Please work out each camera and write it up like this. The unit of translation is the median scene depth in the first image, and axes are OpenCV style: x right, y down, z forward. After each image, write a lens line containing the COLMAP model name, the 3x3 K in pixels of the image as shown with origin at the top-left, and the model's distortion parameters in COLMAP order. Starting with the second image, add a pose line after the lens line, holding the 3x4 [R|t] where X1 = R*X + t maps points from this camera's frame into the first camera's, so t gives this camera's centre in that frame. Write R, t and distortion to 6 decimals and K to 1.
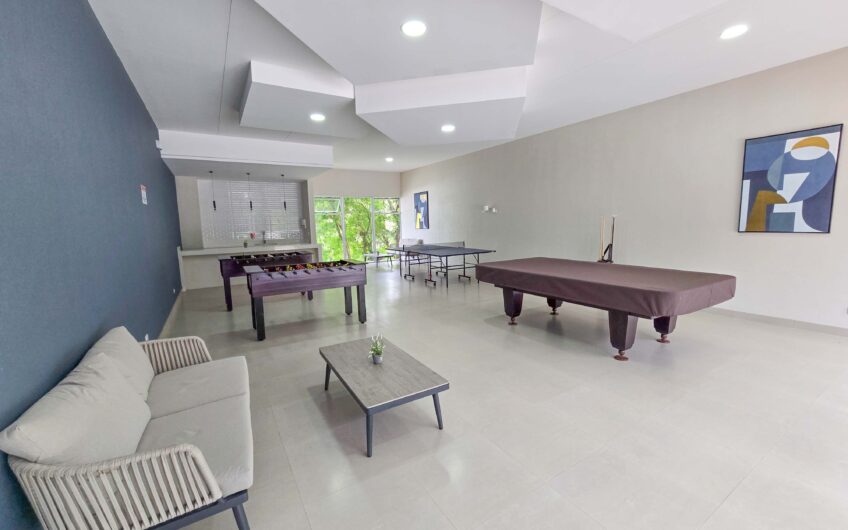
lens RADIAL K [[348.4, 0, 426.9], [0, 348.4, 263.4], [0, 0, 1]] dist [-0.001249, -0.000342]
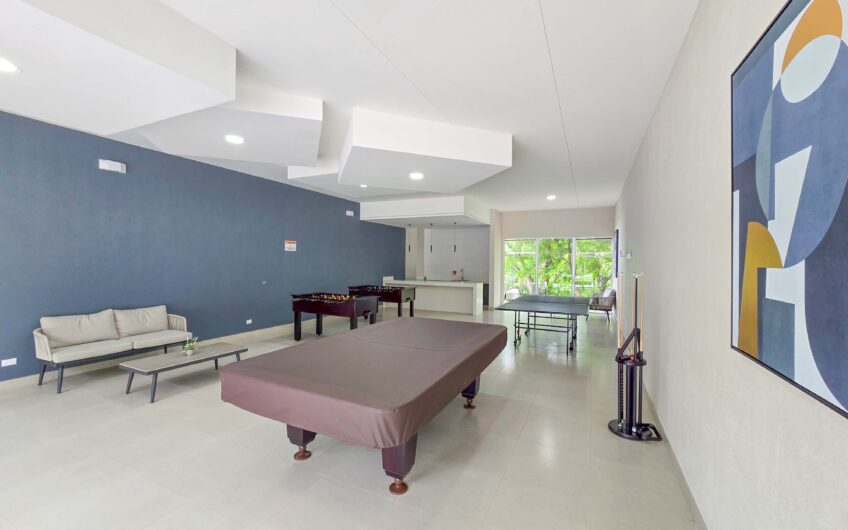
lens RADIAL K [[348.4, 0, 426.9], [0, 348.4, 263.4], [0, 0, 1]] dist [-0.001249, -0.000342]
pose [[0.535705, 0.044158, -0.843250, 0.790786], [-0.134556, 0.990335, -0.033622, -0.092667], [0.833615, 0.131476, 0.536470, 0.447772]]
